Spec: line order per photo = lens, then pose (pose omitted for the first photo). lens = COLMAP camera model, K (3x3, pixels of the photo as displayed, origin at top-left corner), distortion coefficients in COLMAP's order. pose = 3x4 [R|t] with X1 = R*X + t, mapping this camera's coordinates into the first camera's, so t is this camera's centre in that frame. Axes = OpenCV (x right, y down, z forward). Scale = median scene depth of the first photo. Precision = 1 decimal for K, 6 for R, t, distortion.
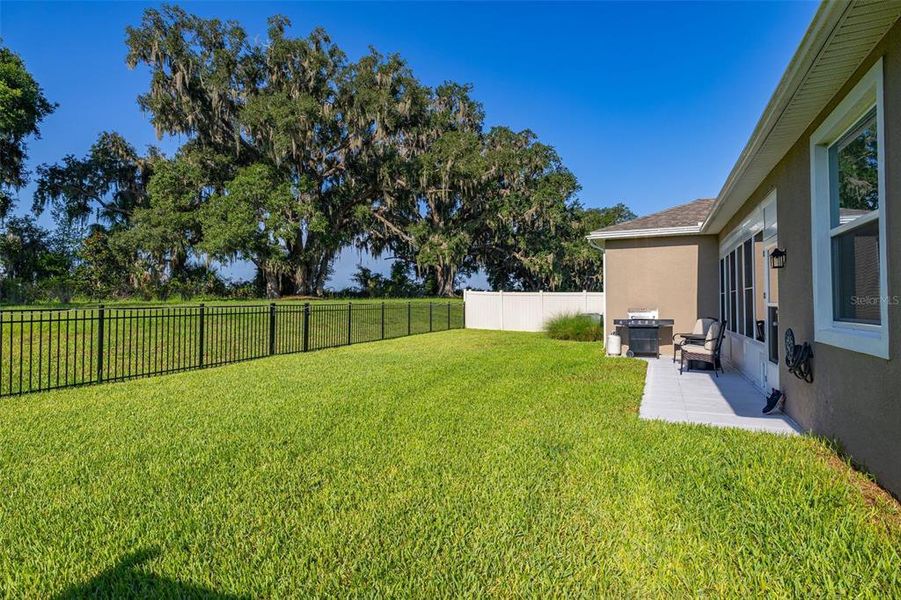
lens RADIAL K [[500.8, 0, 452.0], [0, 500.8, 296.0], [0, 0, 1]] dist [0.001363, -0.000173]
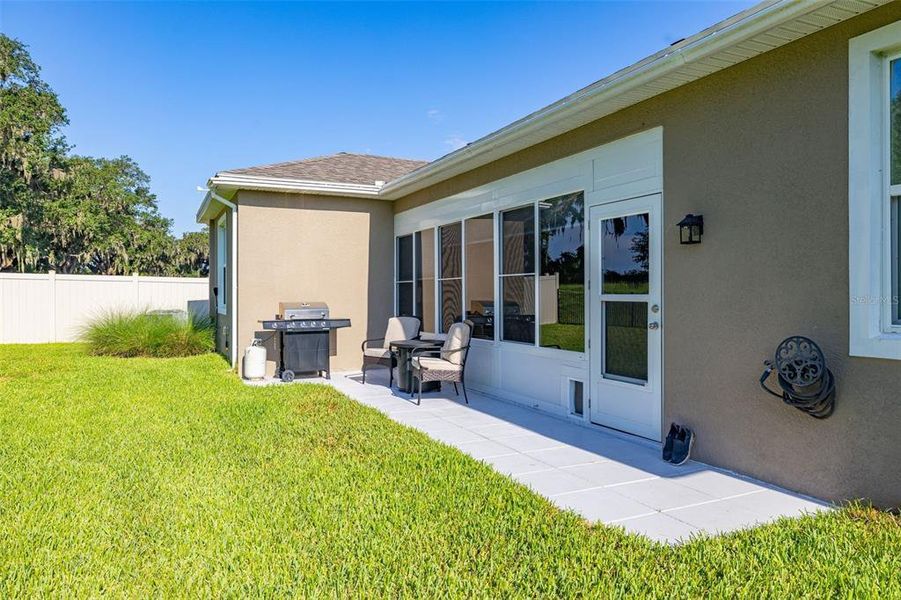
lens RADIAL K [[601.9, 0, 444.2], [0, 601.9, 295.2], [0, 0, 1]] dist [0.009518, 0.001844]
pose [[0.659270, 0.003872, 0.751896, -0.026241], [-0.016589, 0.999818, 0.009397, 0.001629], [-0.751723, -0.018668, 0.659214, 0.112743]]
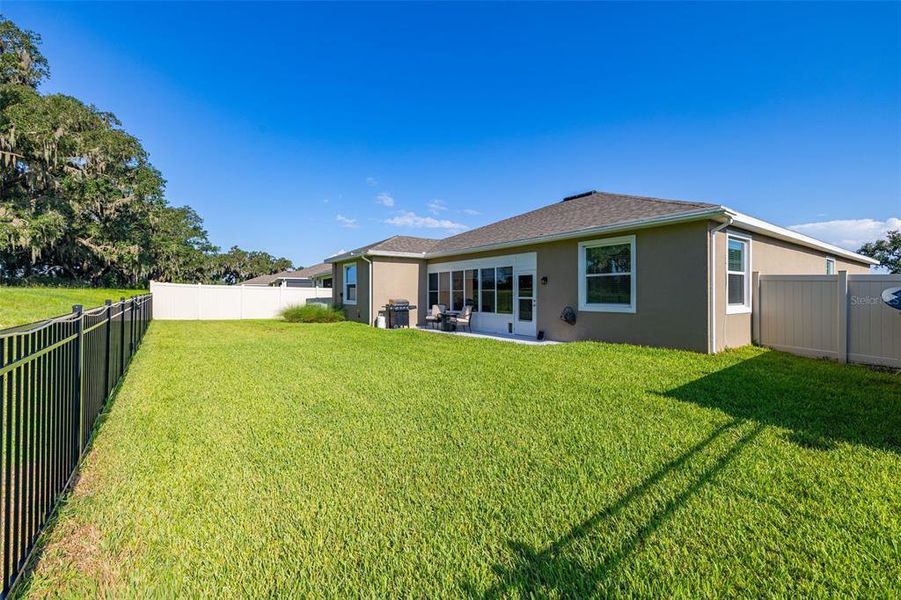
lens RADIAL K [[381.9, 0, 454.8], [0, 381.9, 299.2], [0, 0, 1]] dist [0.001815, 0.000492]
pose [[0.482483, -0.007068, 0.875877, -0.206234], [-0.018632, 0.999658, 0.018331, -0.000903], [-0.875707, -0.025163, 0.482187, 0.070508]]
